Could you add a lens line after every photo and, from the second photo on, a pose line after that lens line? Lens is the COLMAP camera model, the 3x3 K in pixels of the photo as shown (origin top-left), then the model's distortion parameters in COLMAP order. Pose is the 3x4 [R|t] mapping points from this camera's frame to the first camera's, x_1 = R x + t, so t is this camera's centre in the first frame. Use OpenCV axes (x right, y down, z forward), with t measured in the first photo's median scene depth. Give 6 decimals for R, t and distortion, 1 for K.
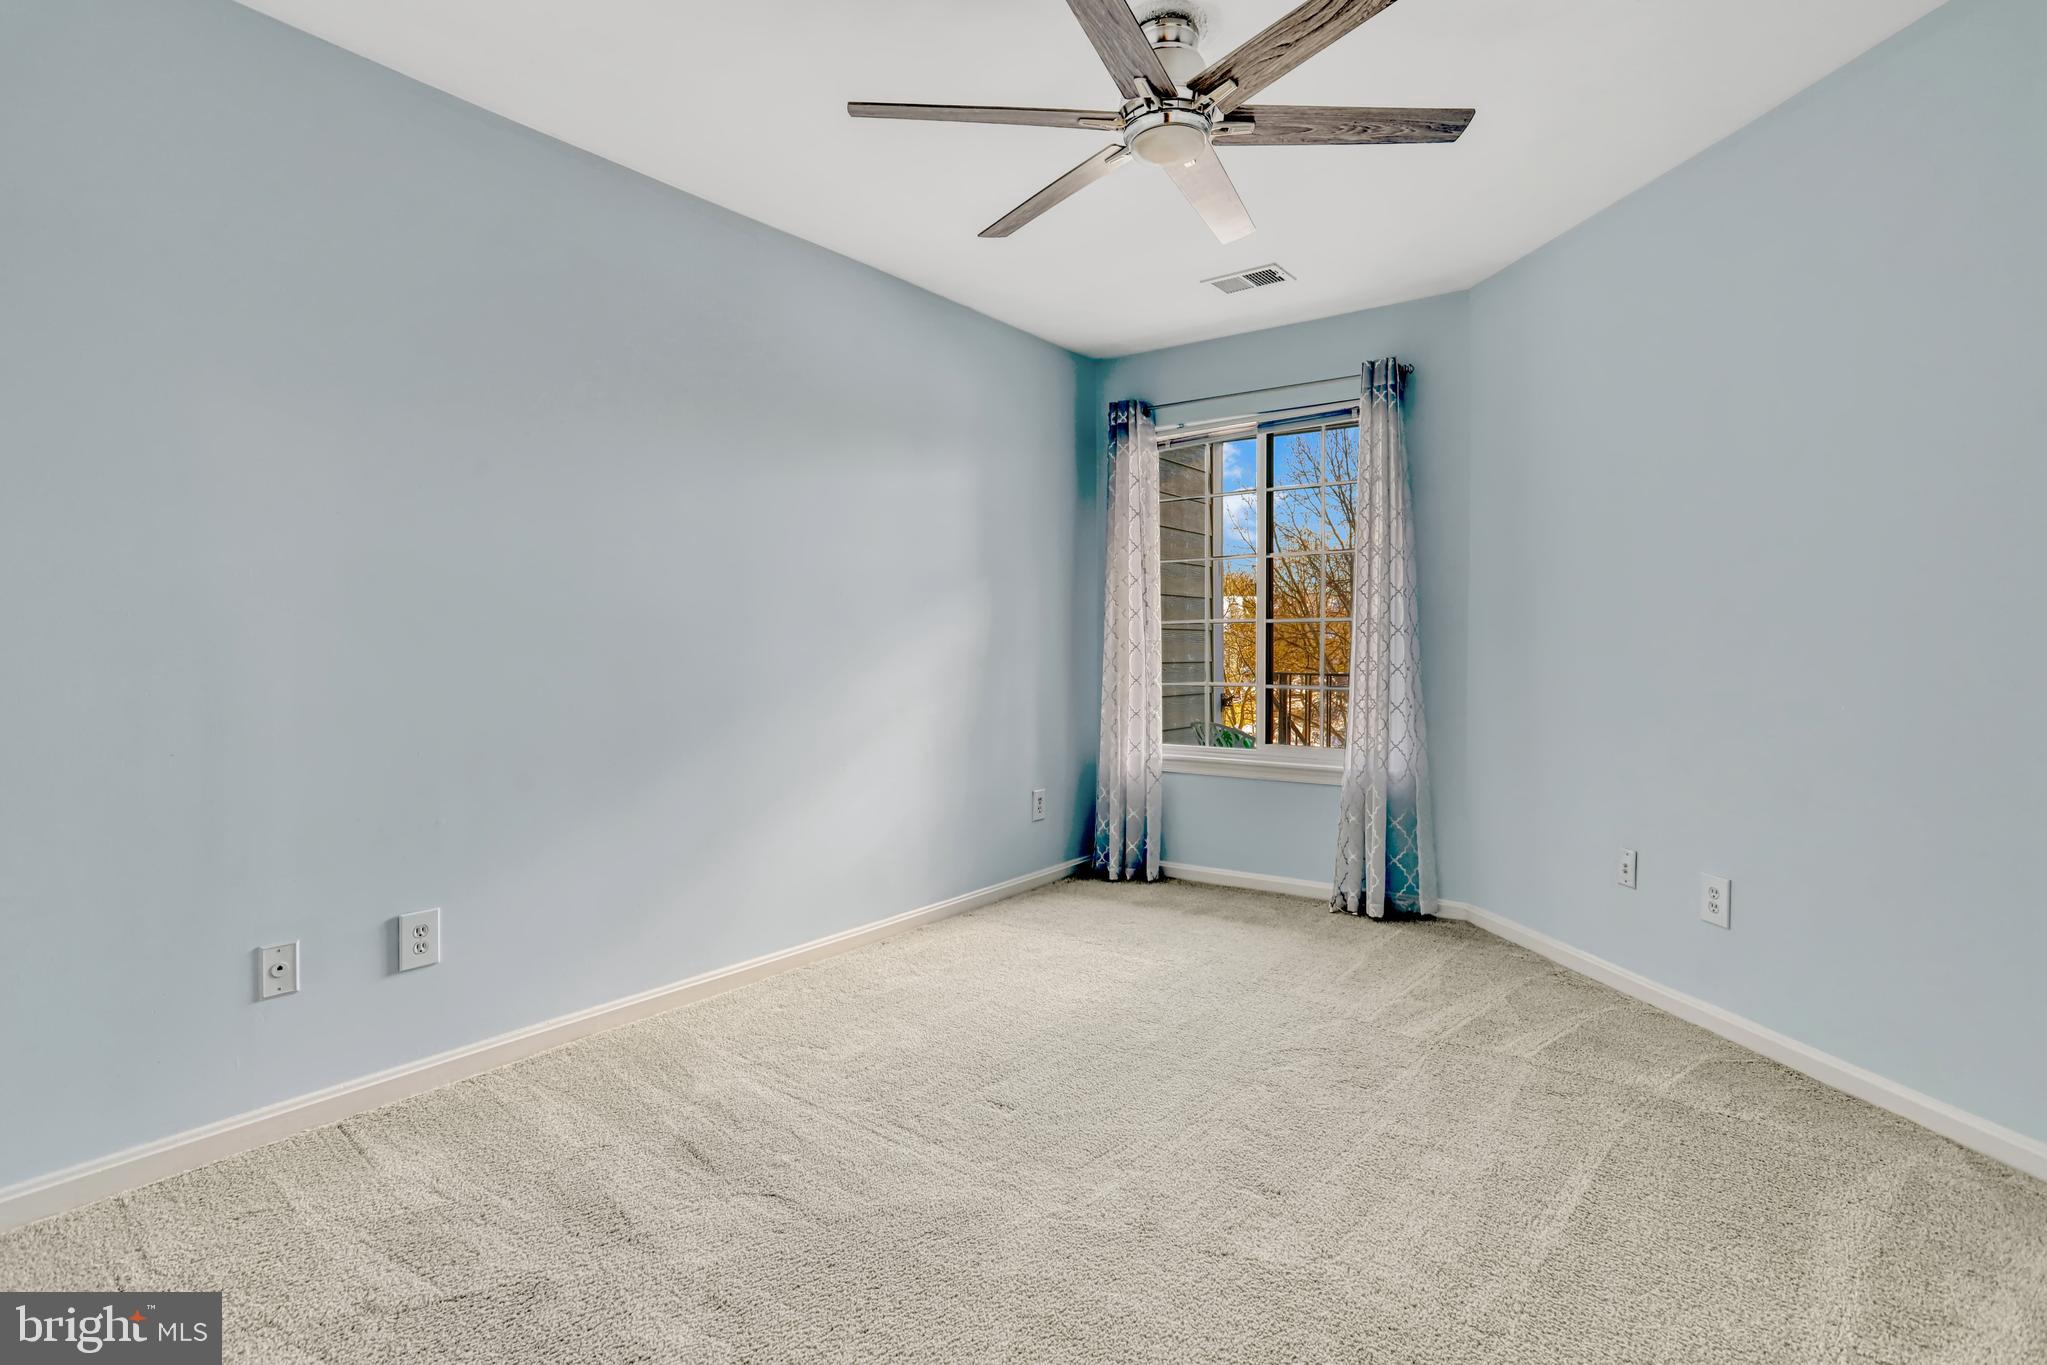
lens RADIAL K [[1016.4, 0, 1092.2], [0, 1016.4, 674.3], [0, 0, 1]] dist [0.001941, 0.019183]
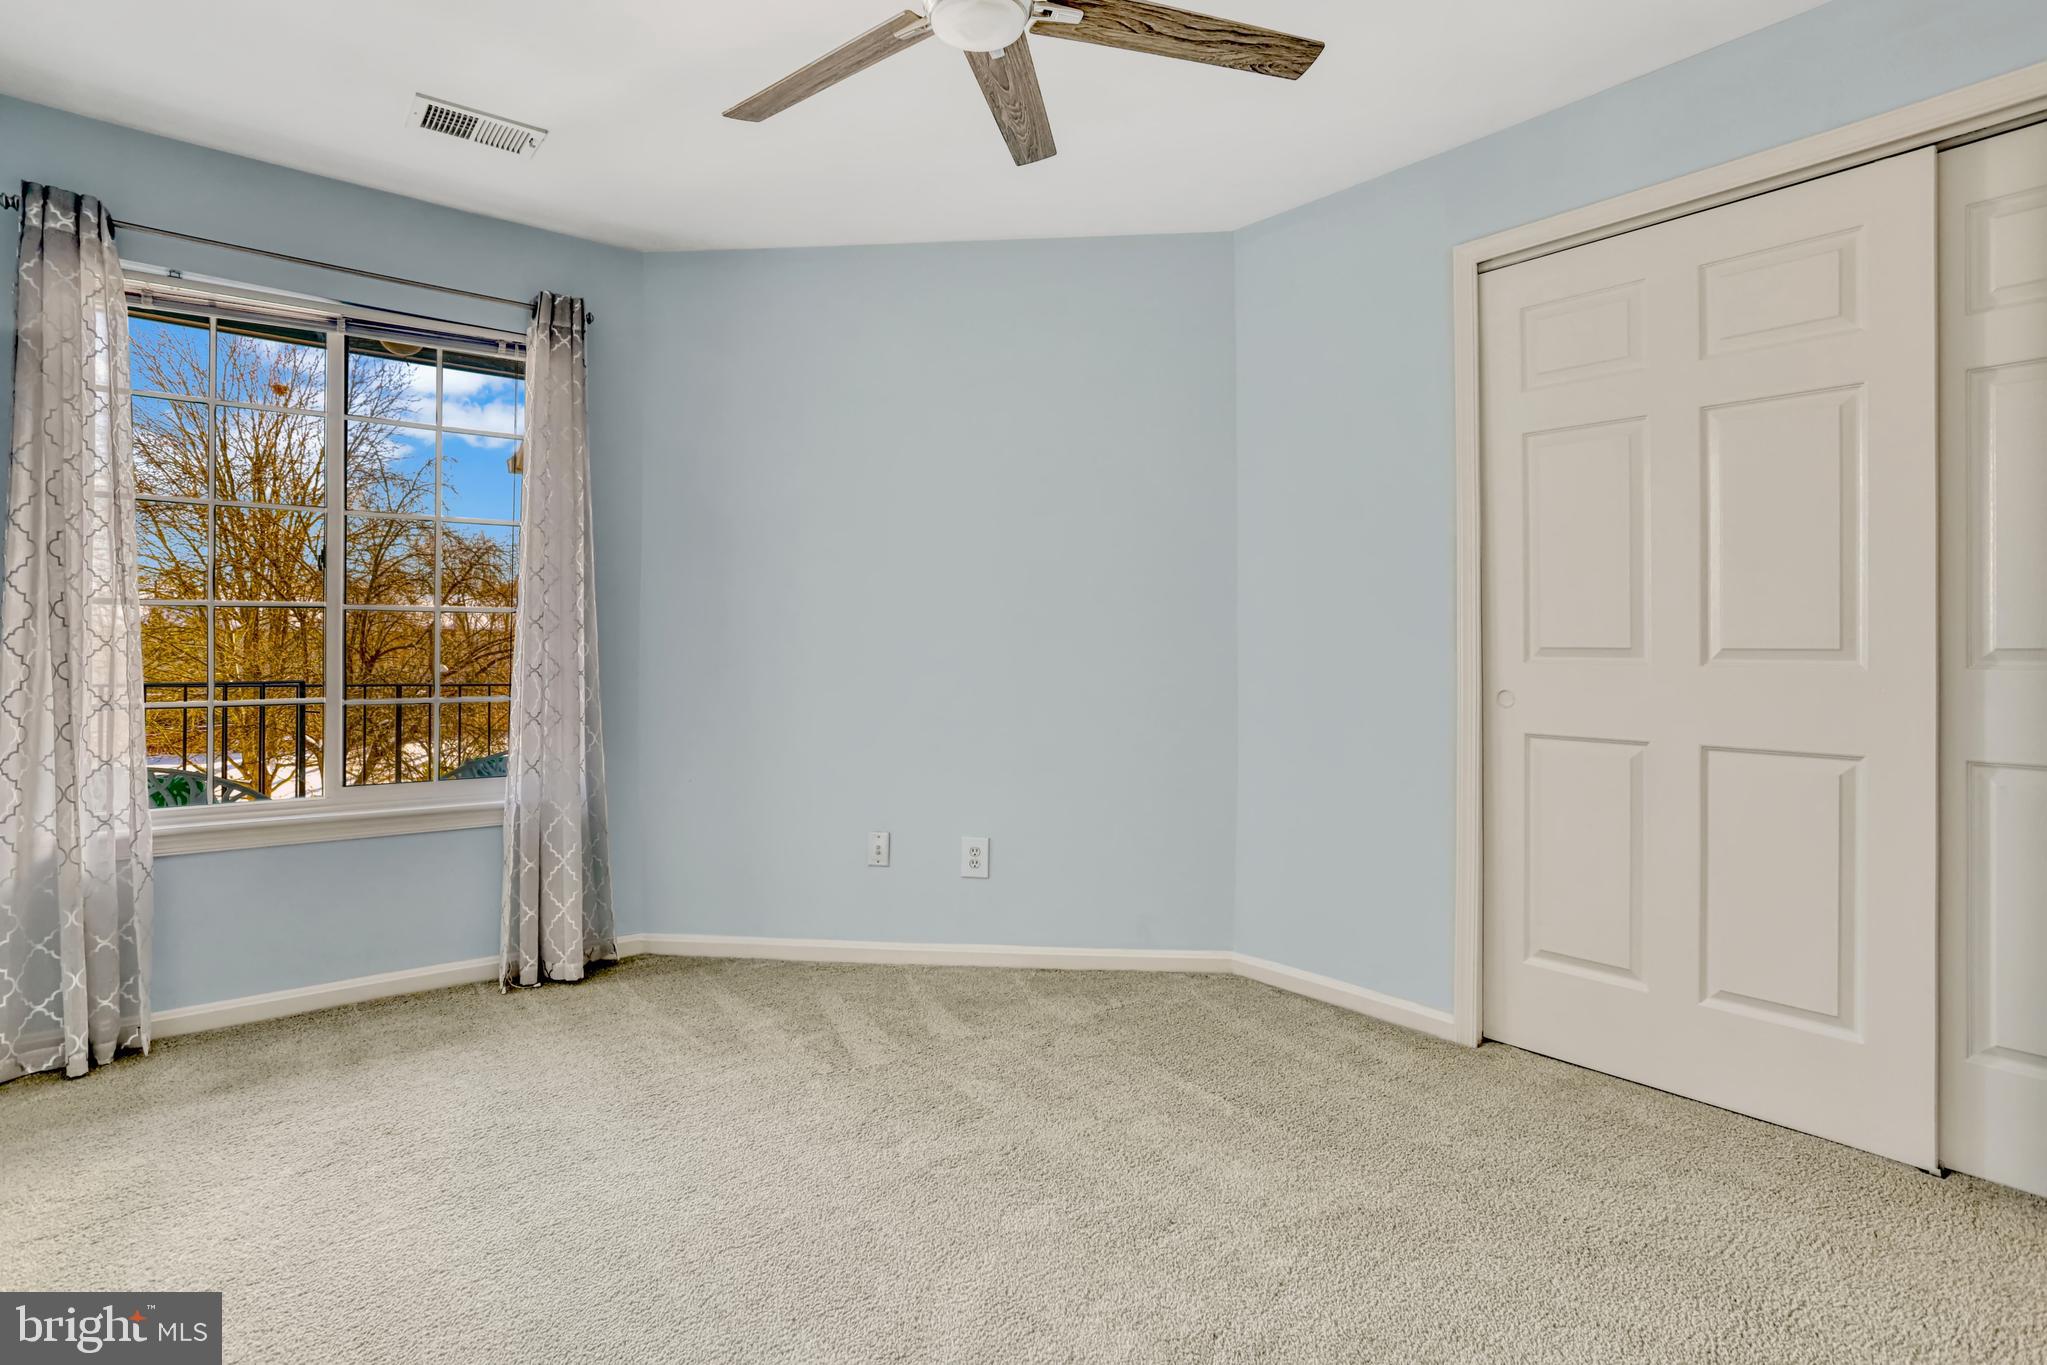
lens RADIAL K [[1007.0, 0, 1020.5], [0, 1007.0, 648.9], [0, 0, 1]] dist [-0.045112, 0.033260]
pose [[0.311317, 0.006083, 0.950287, -0.460661], [0.019522, 0.999728, -0.012795, -0.009436], [-0.950106, 0.022535, 0.311113, 0.515876]]
